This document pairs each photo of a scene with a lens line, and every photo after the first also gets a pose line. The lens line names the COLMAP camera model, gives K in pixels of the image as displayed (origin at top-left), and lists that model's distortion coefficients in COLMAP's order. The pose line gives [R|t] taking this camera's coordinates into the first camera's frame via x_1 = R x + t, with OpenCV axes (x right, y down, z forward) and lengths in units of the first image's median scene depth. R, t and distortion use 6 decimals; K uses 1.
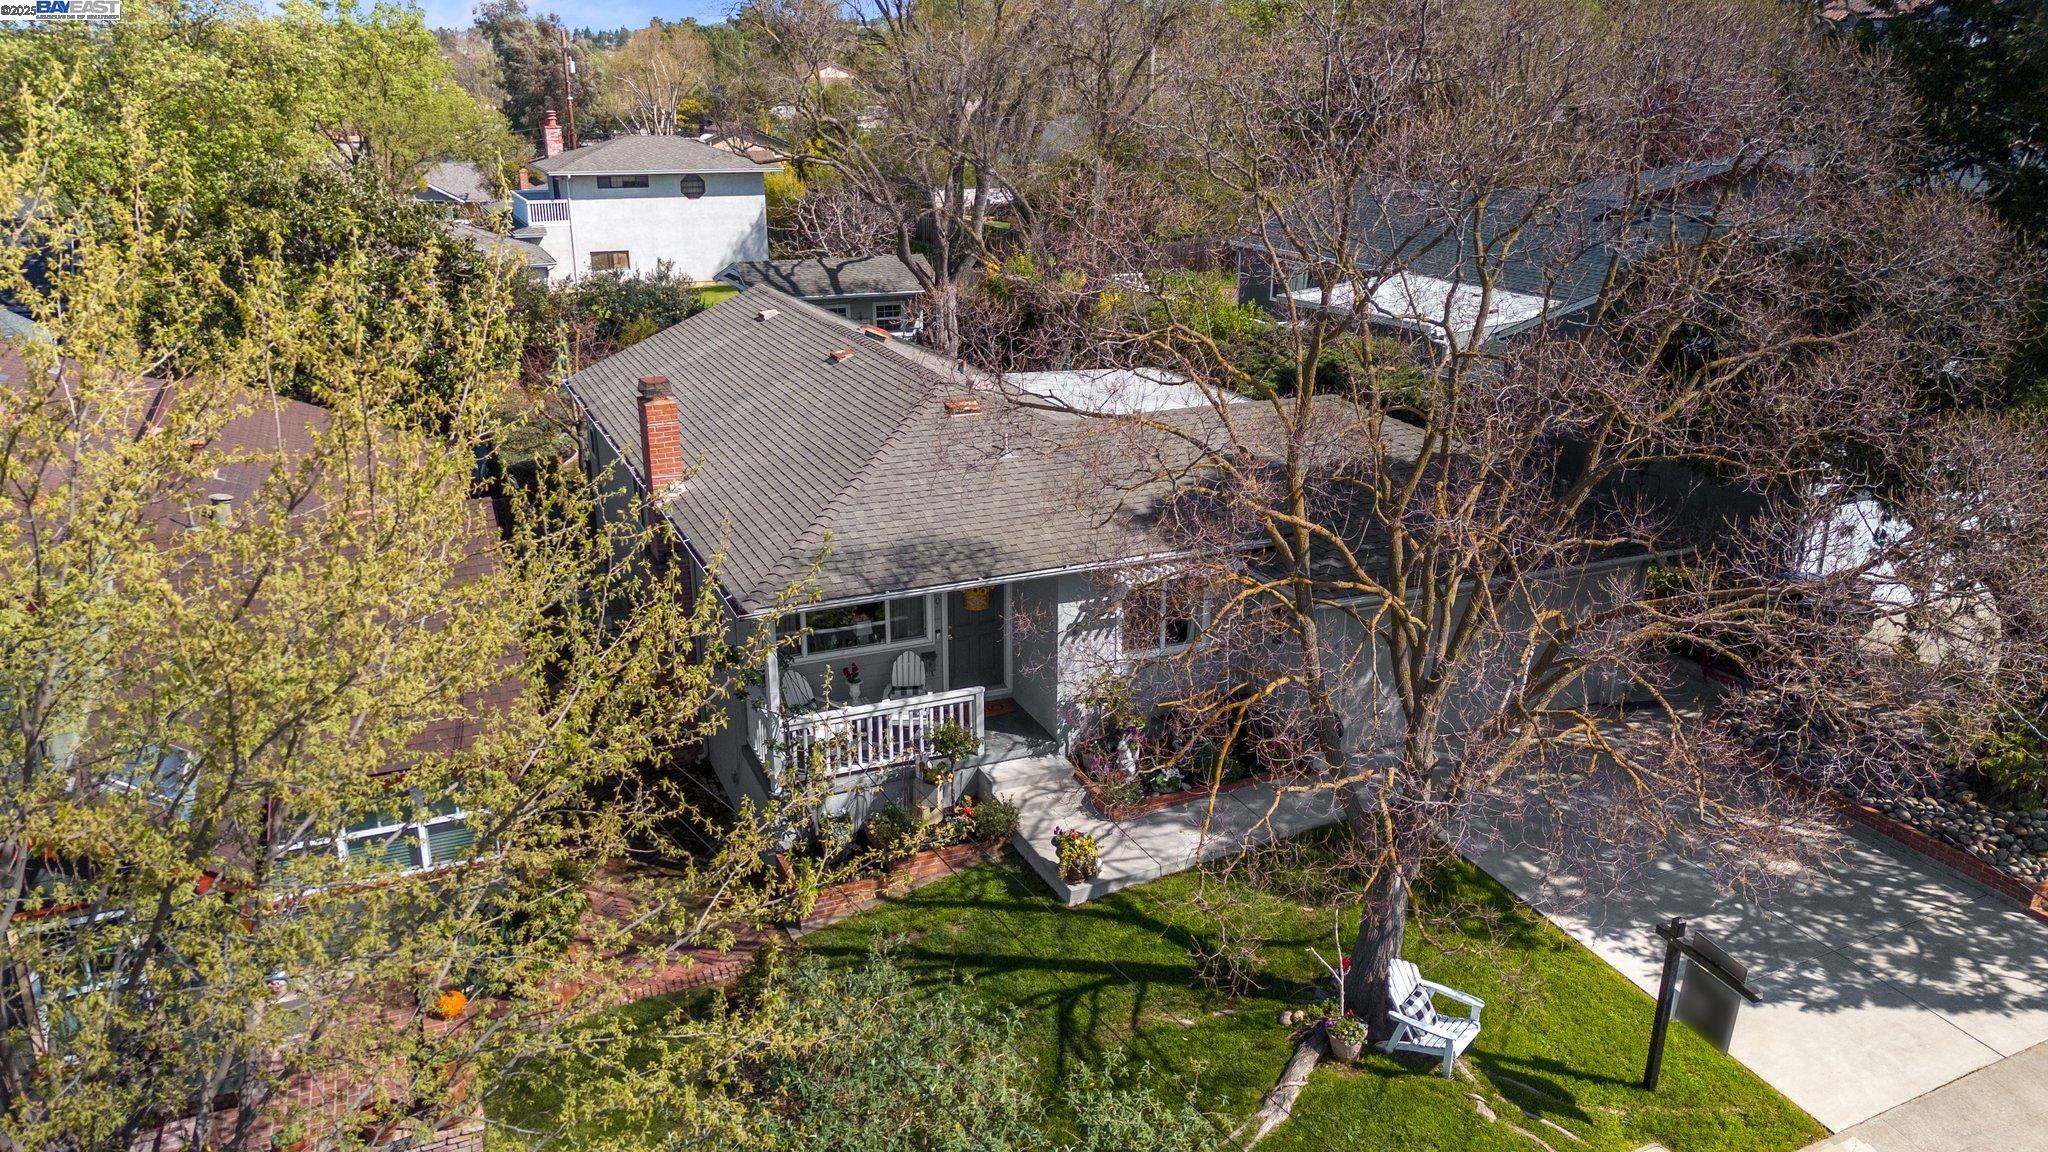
lens RADIAL K [[1513.5, 0, 1024.0], [0, 1513.5, 576.0], [0, 0, 1]] dist [0.128330, -0.164236]
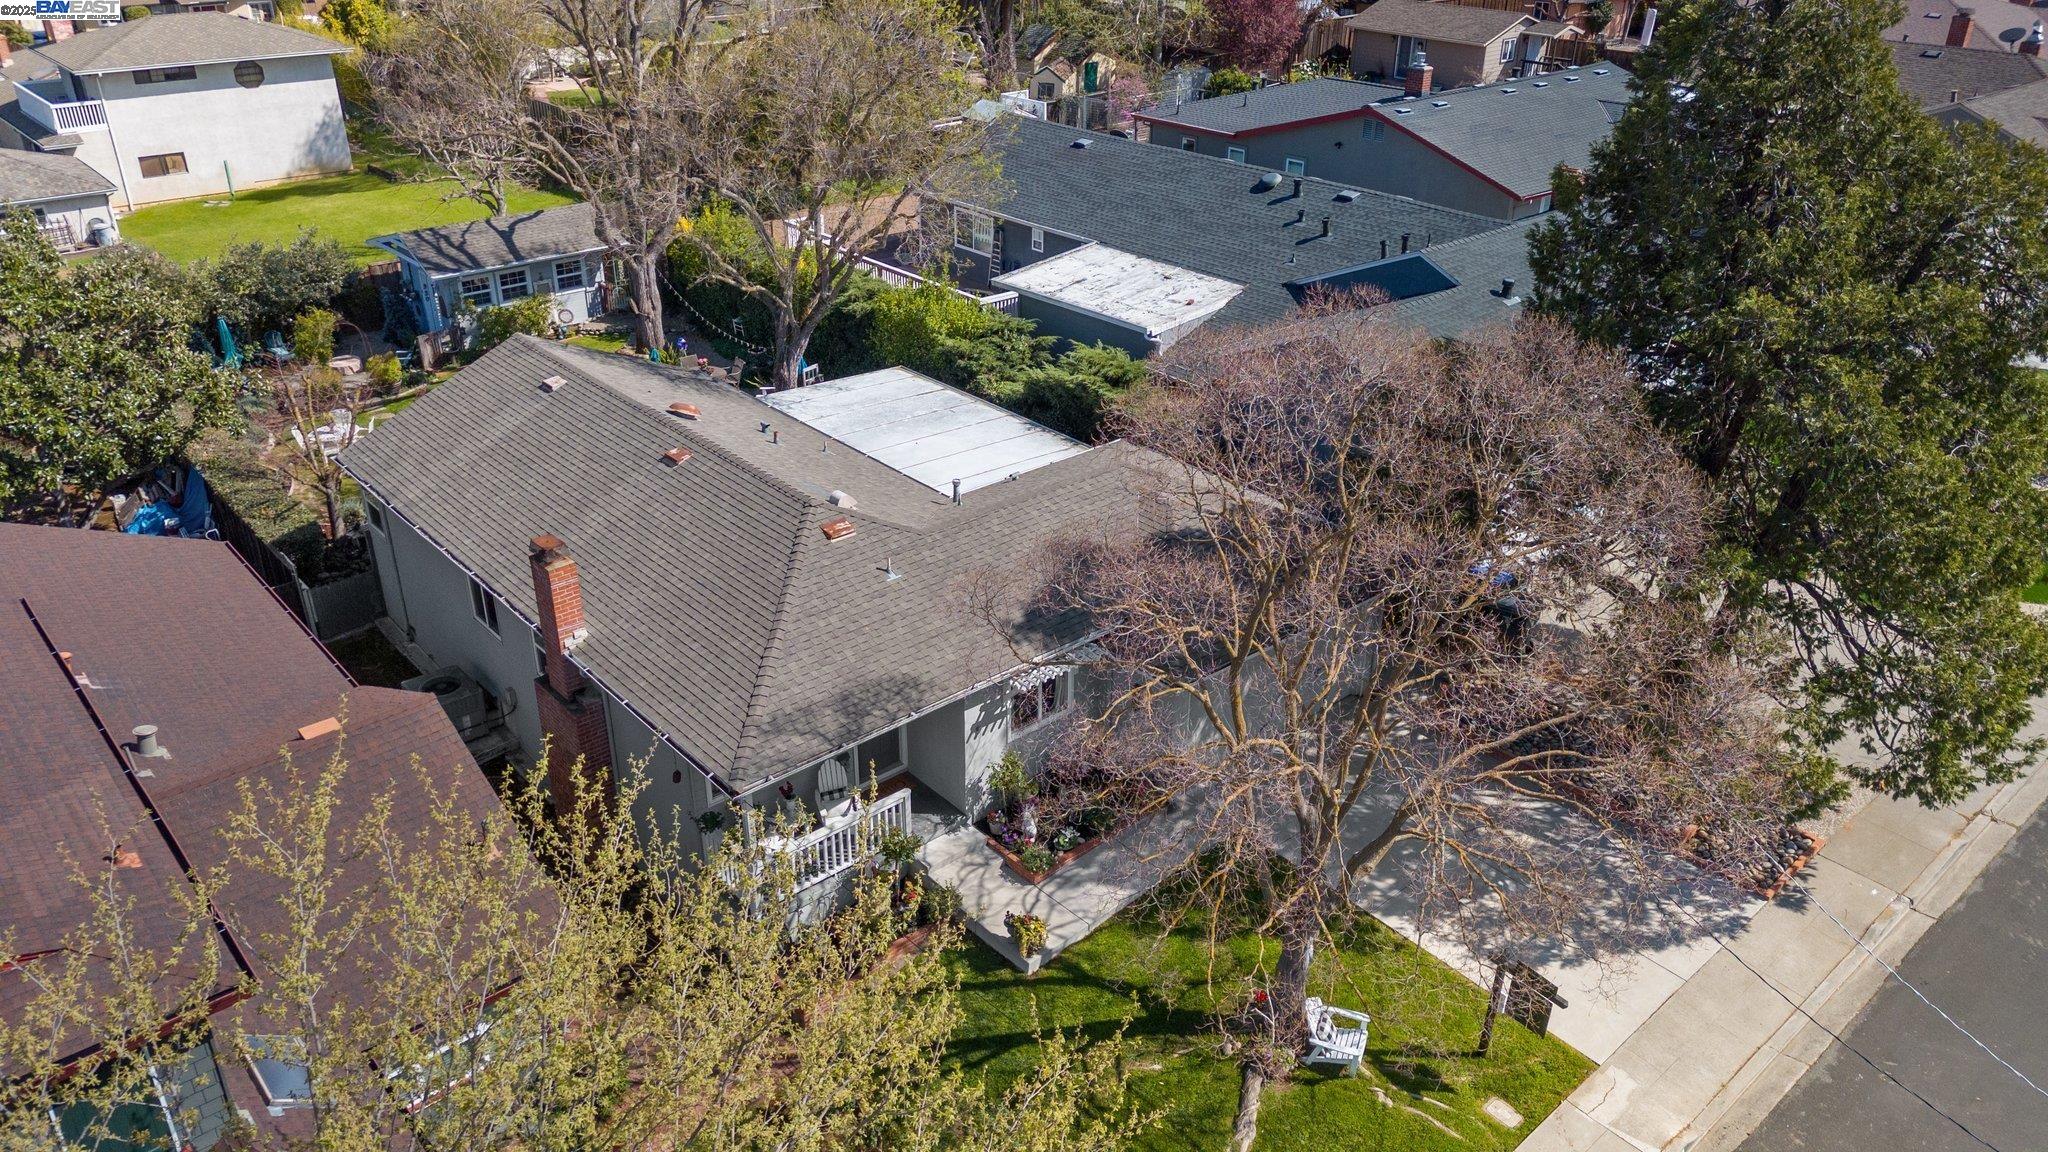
lens RADIAL K [[1513.5, 0, 1024.0], [0, 1513.5, 576.0], [0, 0, 1]] dist [0.128330, -0.164236]
pose [[0.955094, -0.134778, 0.263877, -0.239449], [0.092824, 0.981830, 0.165508, -0.286665], [-0.281389, -0.133582, 0.950251, -0.128684]]
